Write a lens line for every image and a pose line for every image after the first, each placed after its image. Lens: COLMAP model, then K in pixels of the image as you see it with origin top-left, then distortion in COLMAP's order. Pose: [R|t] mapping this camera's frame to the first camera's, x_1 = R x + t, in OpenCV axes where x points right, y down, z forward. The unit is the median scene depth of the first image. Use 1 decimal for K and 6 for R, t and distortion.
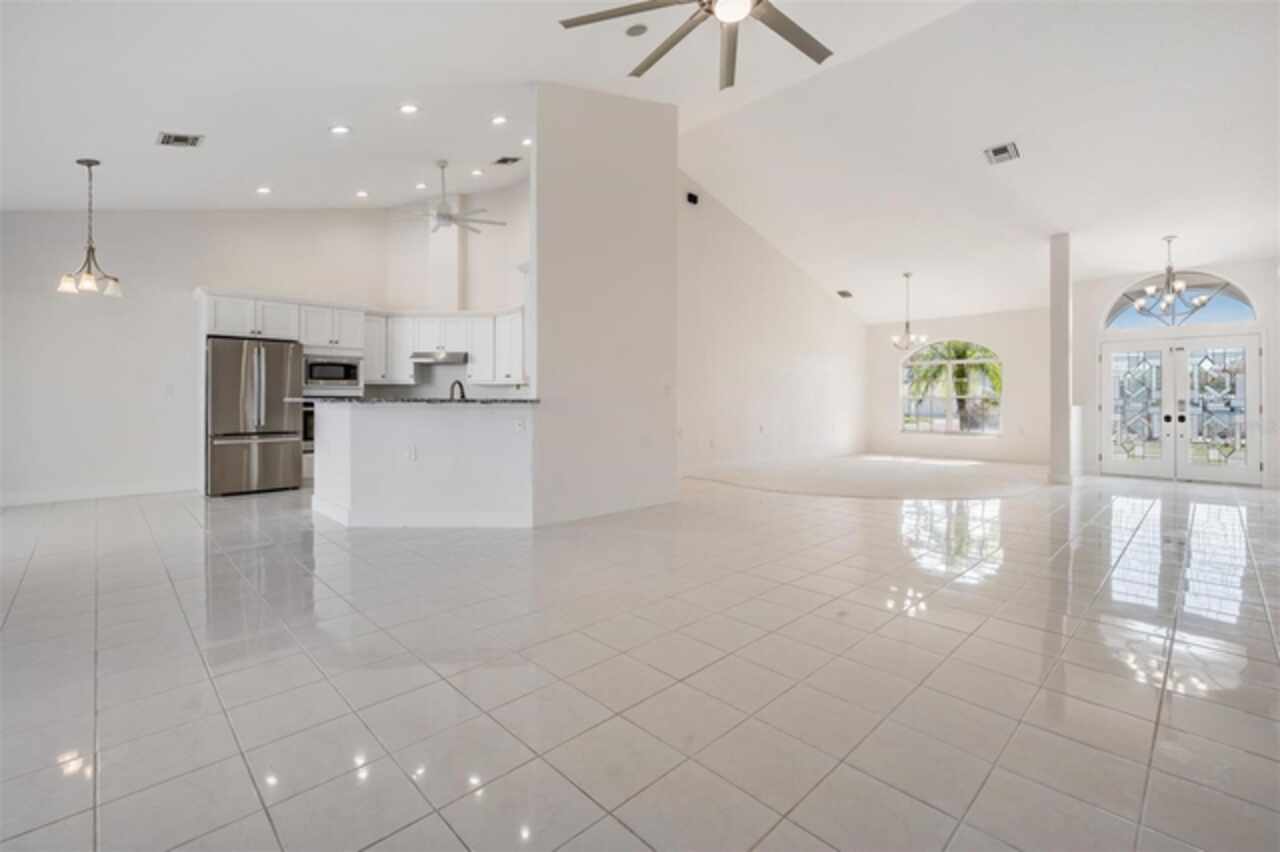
lens RADIAL K [[563.4, 0, 640.2], [0, 563.4, 394.0], [0, 0, 1]] dist [0.011893, -0.001276]
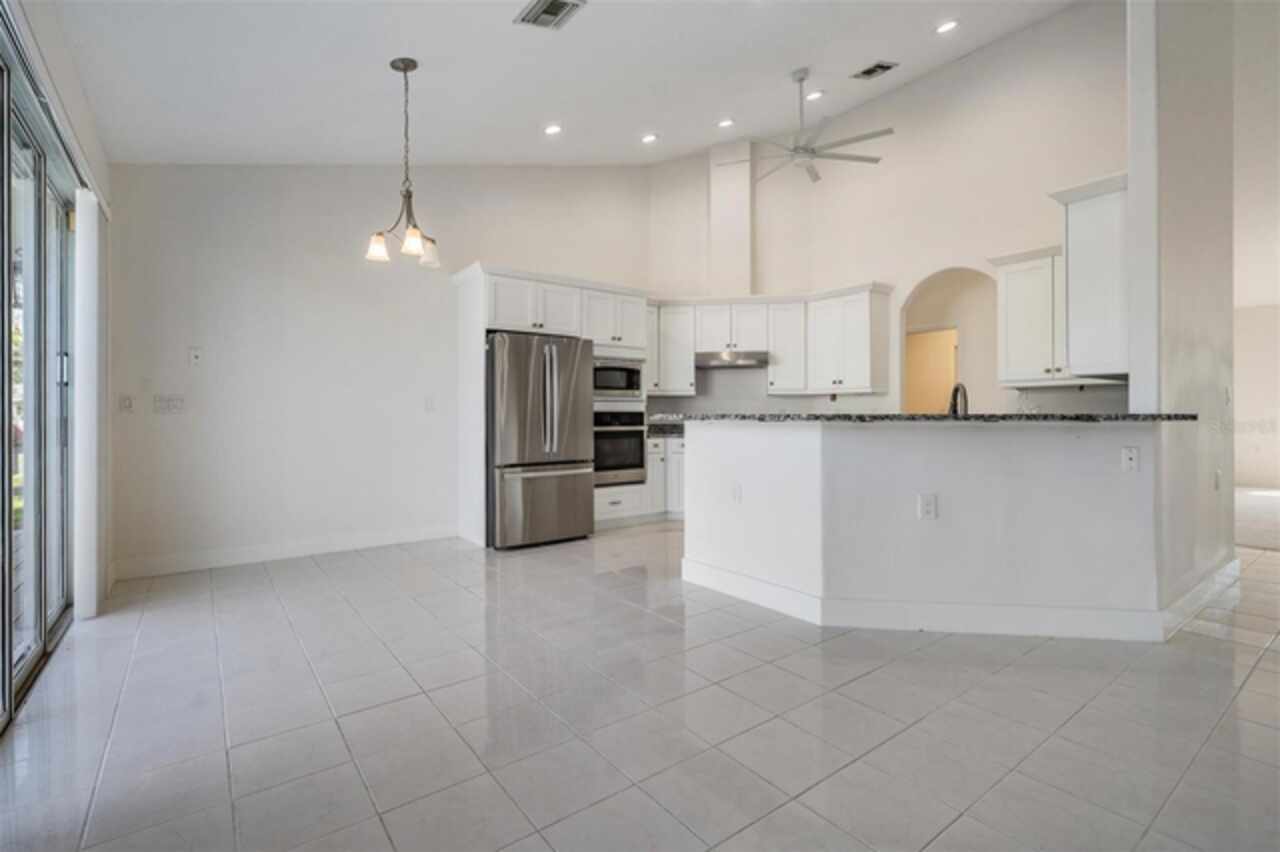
lens RADIAL K [[585.3, 0, 639.9], [0, 585.3, 417.1], [0, 0, 1]] dist [-0.009691, 0.000819]
pose [[0.991508, -0.006142, -0.129903, -0.410126], [0.007964, 0.999877, 0.013513, 0.001002], [0.129804, -0.014433, 0.991435, 0.236643]]
